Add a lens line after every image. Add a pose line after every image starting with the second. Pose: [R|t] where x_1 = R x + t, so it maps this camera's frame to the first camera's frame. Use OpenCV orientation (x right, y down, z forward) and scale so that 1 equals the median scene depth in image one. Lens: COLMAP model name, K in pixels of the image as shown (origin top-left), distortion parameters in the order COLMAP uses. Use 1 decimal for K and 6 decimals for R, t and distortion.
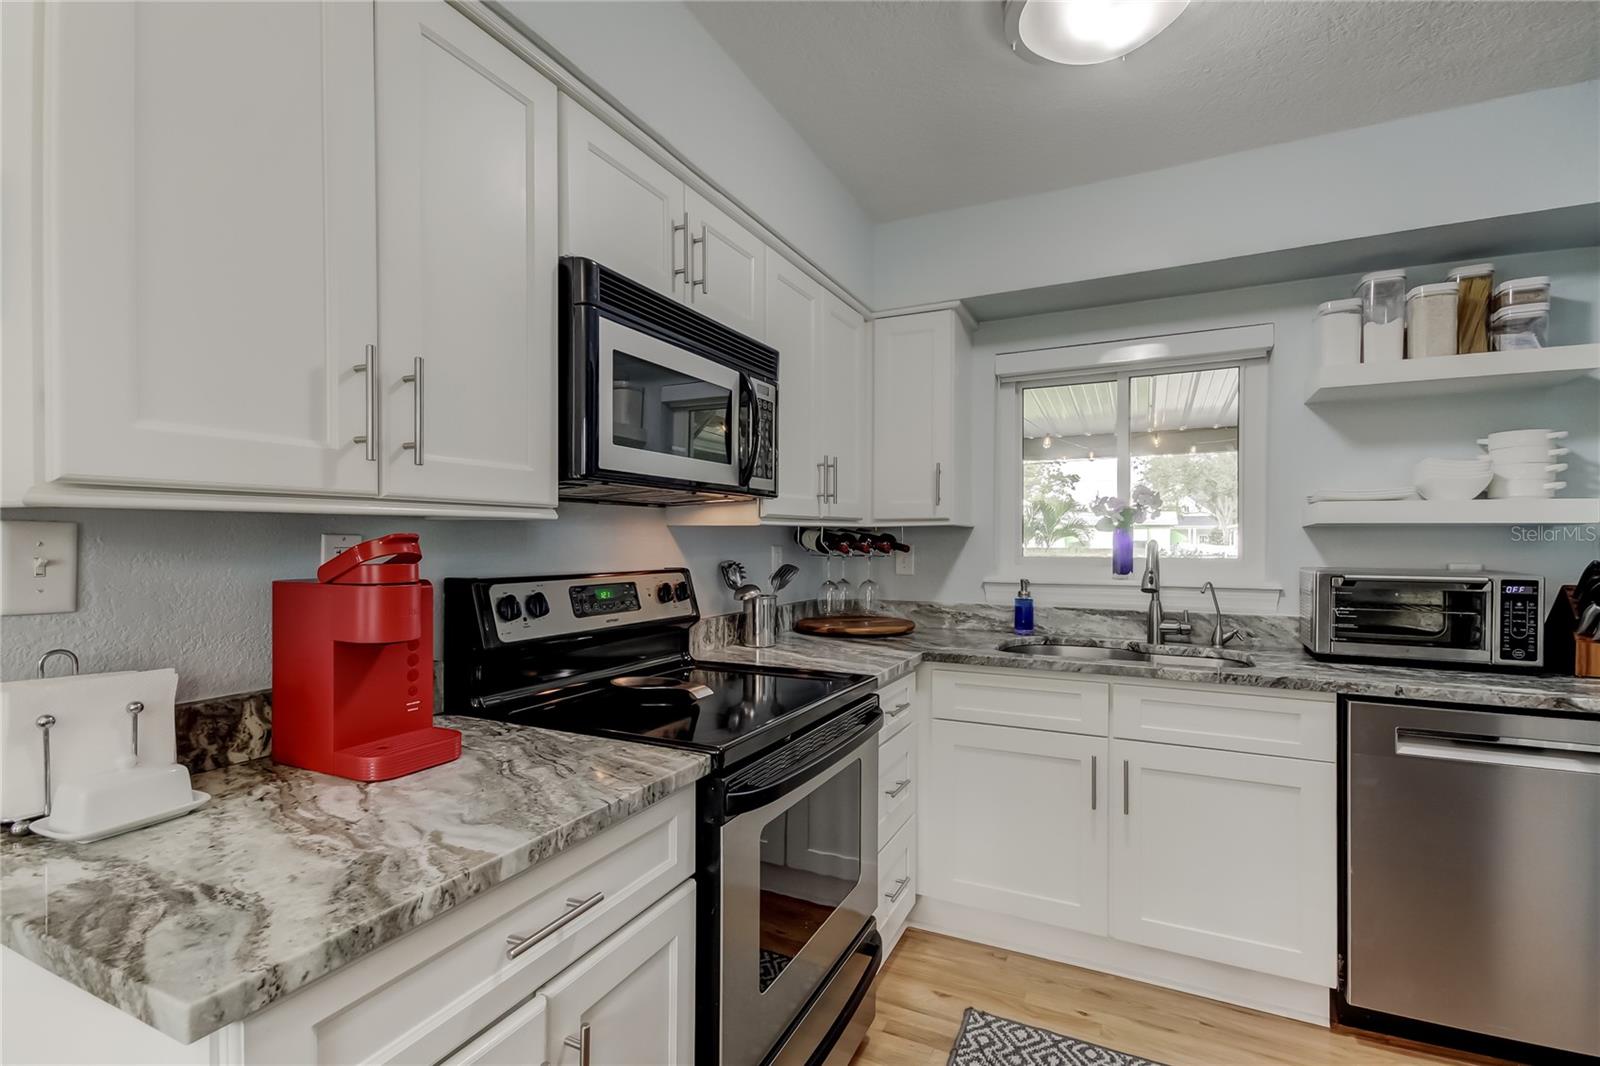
lens RADIAL K [[744.0, 0, 813.3], [0, 744.0, 548.7], [0, 0, 1]] dist [0.026107, -0.007420]
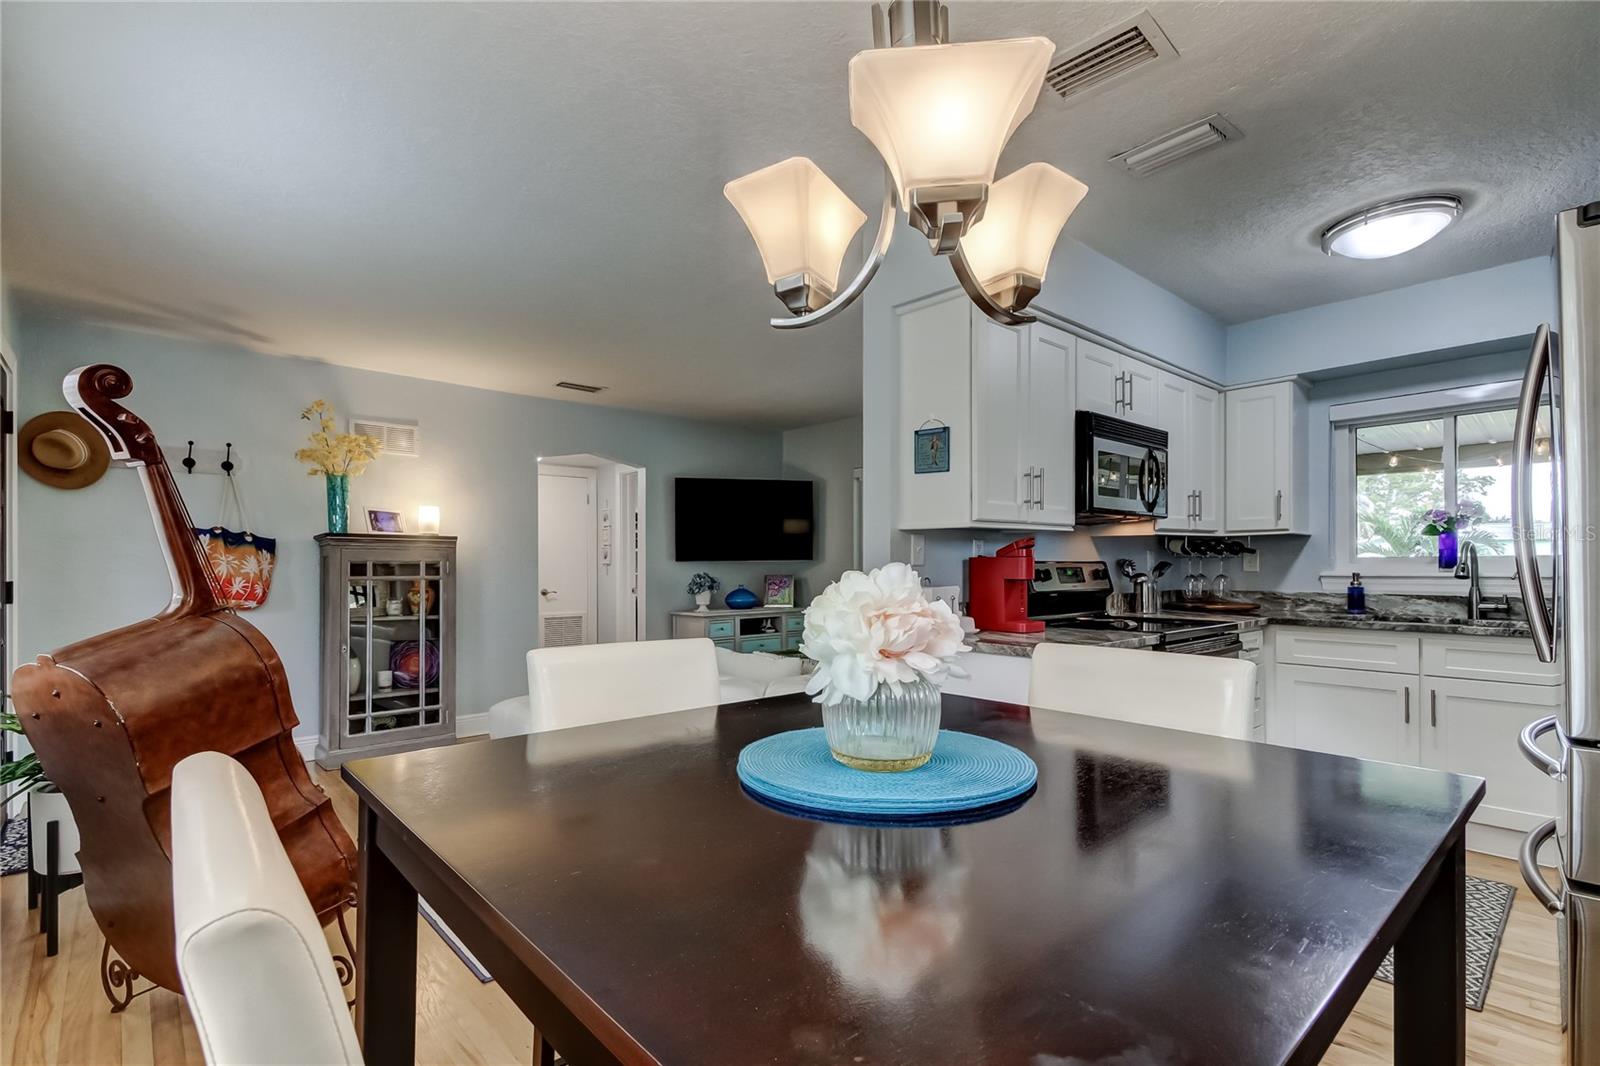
lens RADIAL K [[744.0, 0, 809.7], [0, 744.0, 562.5], [0, 0, 1]] dist [0.026107, -0.007420]
pose [[0.923860, -0.006175, -0.382681, -0.133111], [0.001761, 0.999928, -0.011884, 0.045525], [0.382726, 0.010305, 0.923804, -0.781426]]
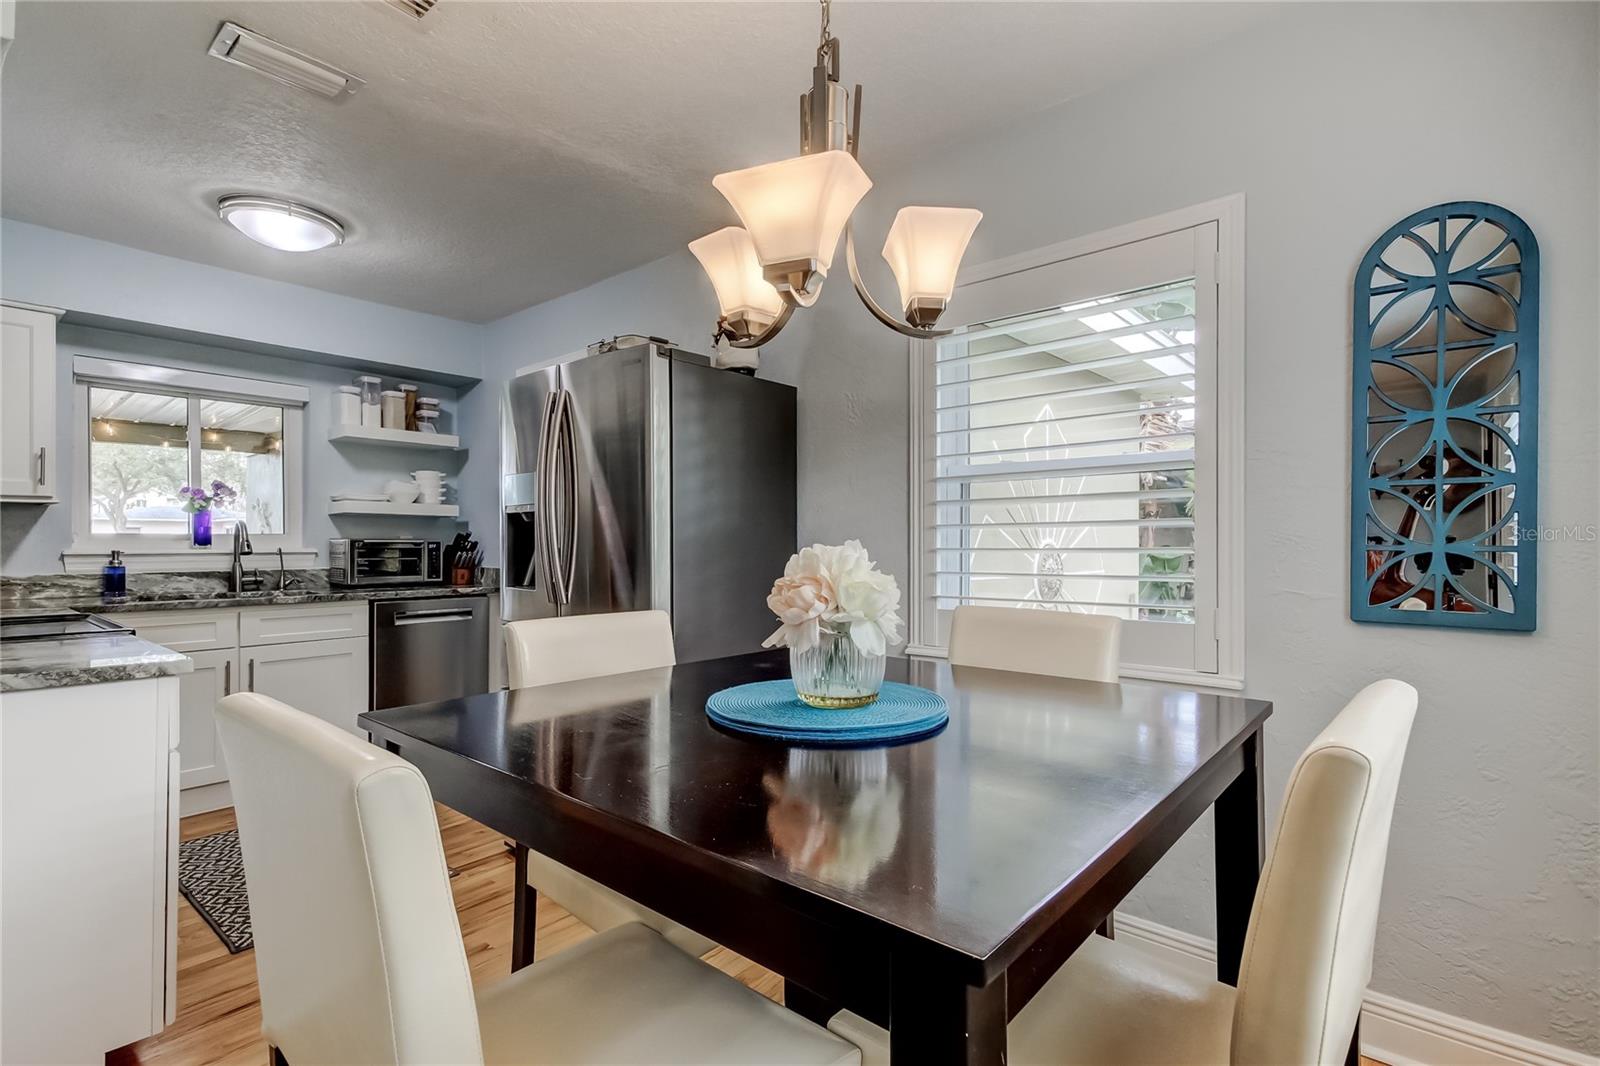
lens RADIAL K [[744.0, 0, 754.8], [0, 744.0, 545.0], [0, 0, 1]] dist [0.026107, -0.007420]
pose [[0.313743, -0.006775, 0.949484, -0.694276], [0.005171, 0.999972, 0.005427, 0.038022], [-0.949494, 0.003207, 0.313769, -0.462730]]
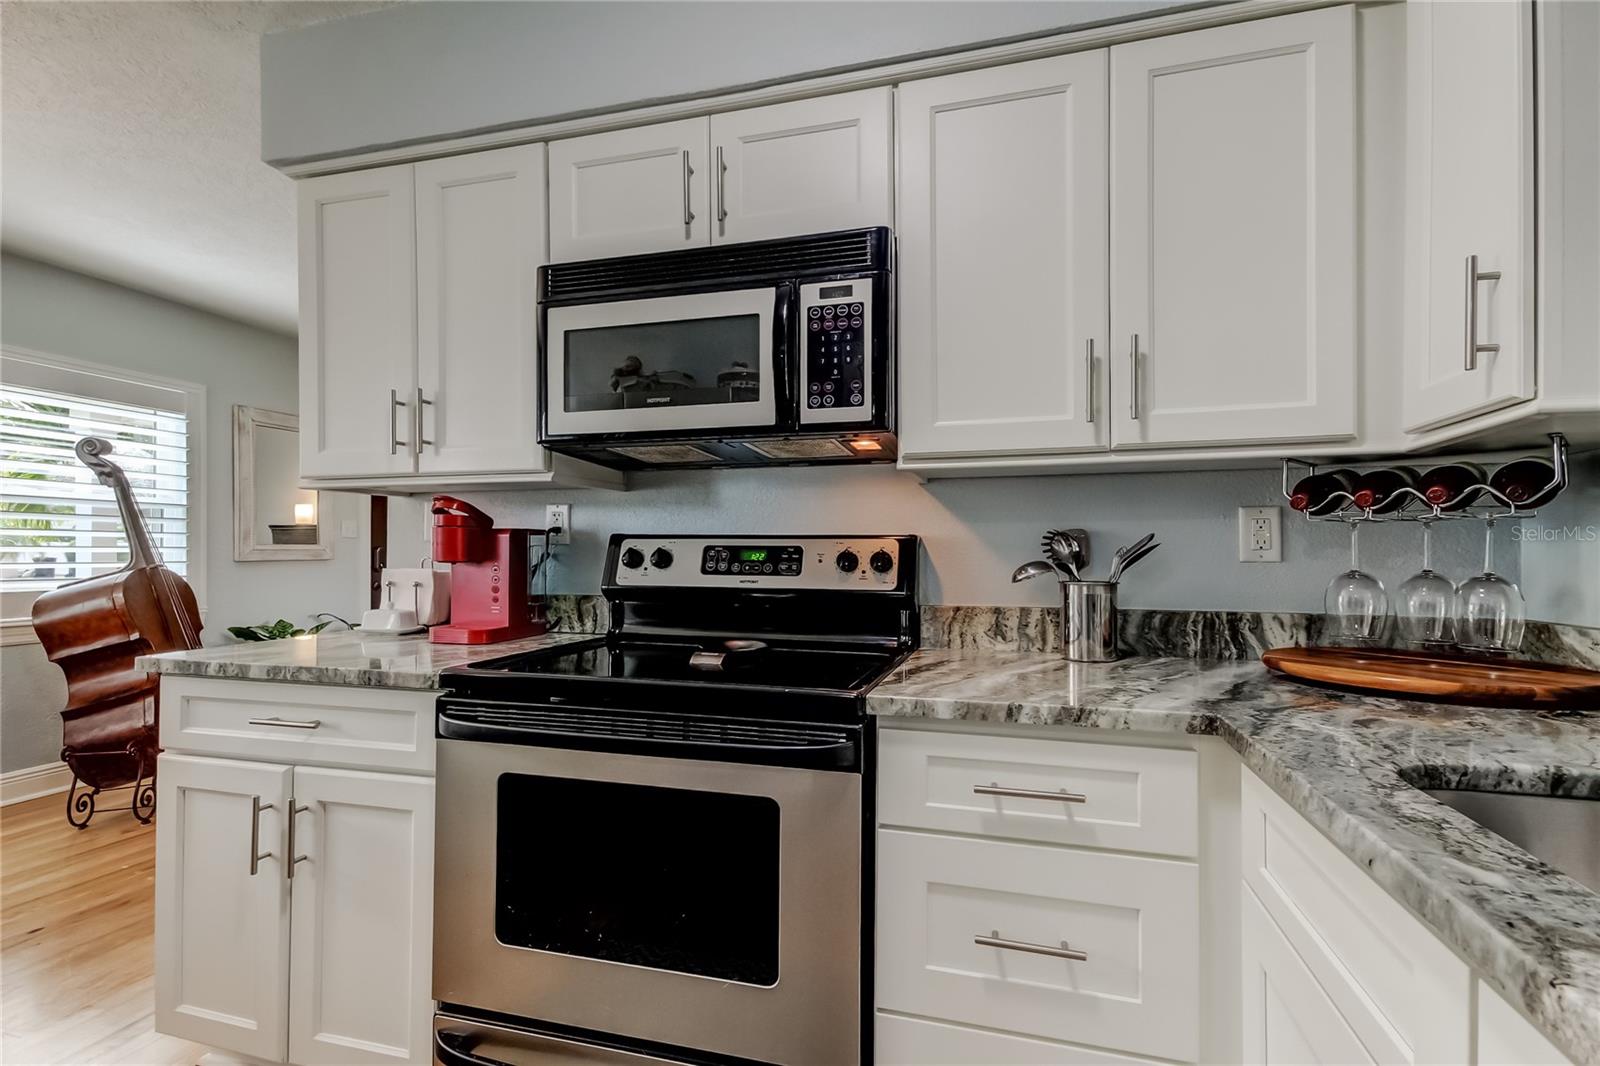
lens RADIAL K [[744.0, 0, 799.8], [0, 744.0, 545.9], [0, 0, 1]] dist [0.026107, -0.007420]
pose [[0.177842, -0.012275, -0.983982, 0.570433], [-0.012102, 0.999819, -0.014660, 0.049336], [0.983985, 0.014515, 0.177662, 0.703936]]
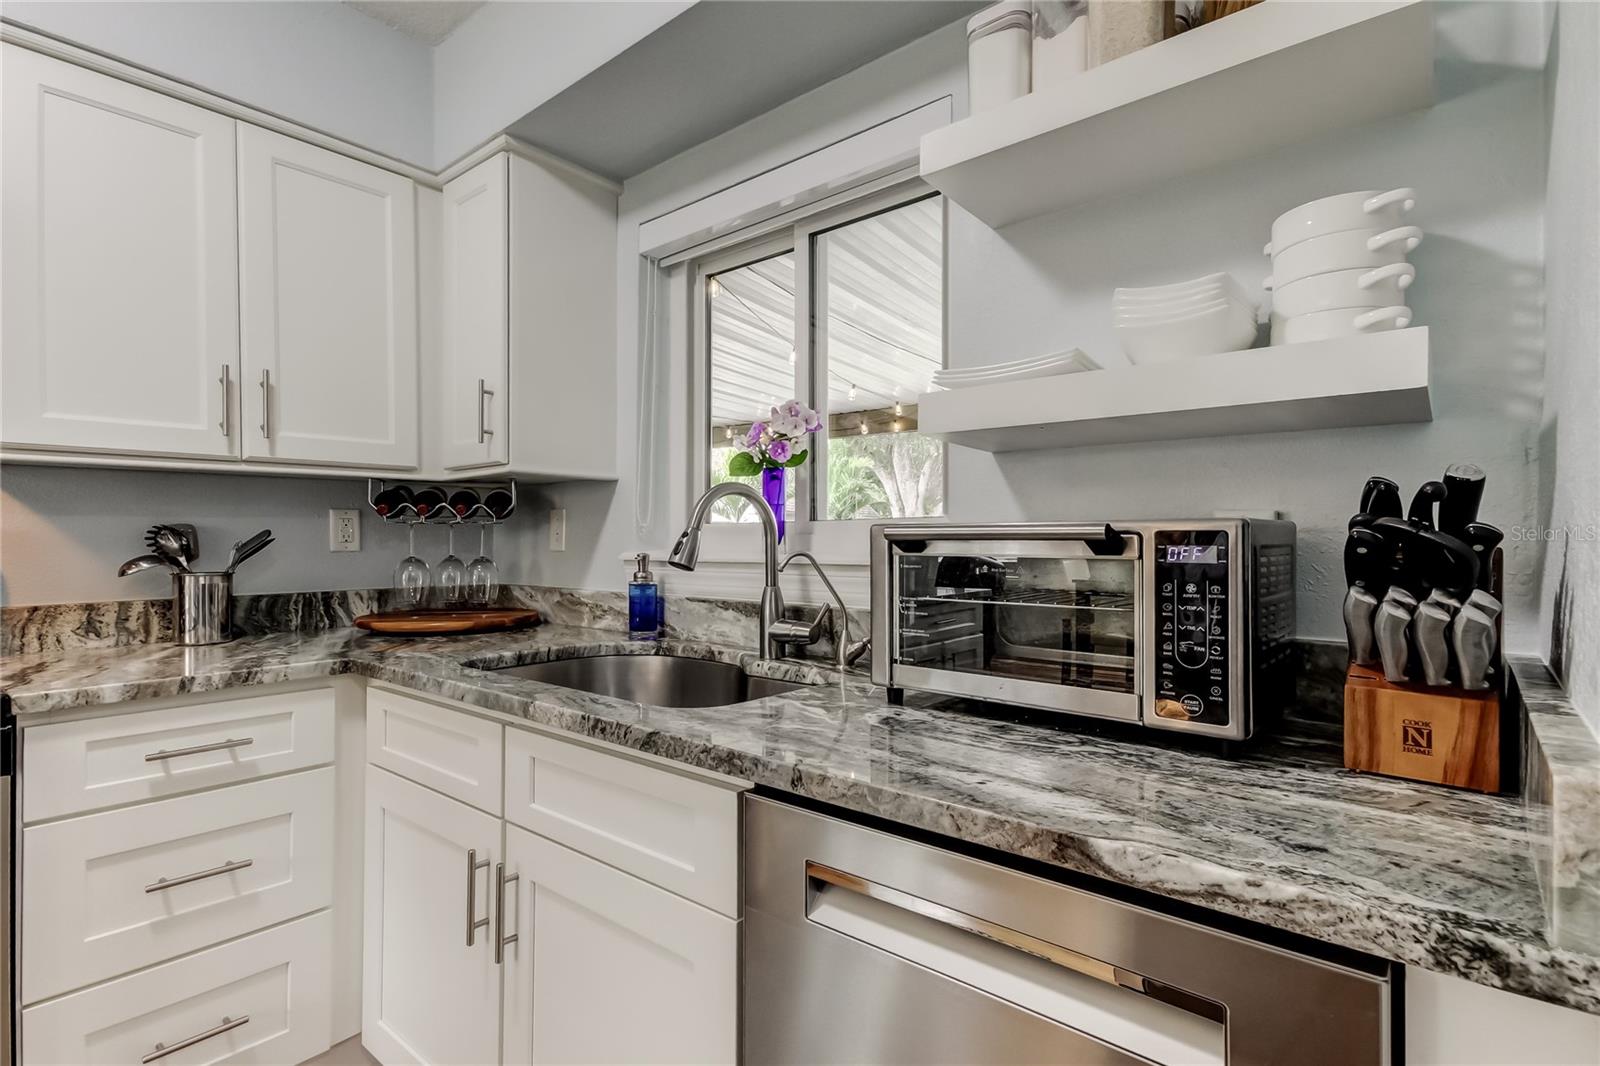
lens RADIAL K [[794.8, 0, 771.2], [0, 794.8, 531.5], [0, 0, 1]] dist [0.018817, -0.000377]
pose [[0.965800, -0.006582, -0.259203, 0.713491], [0.001333, 0.999791, -0.020419, 0.044337], [0.259284, 0.019375, 0.965607, 0.442225]]
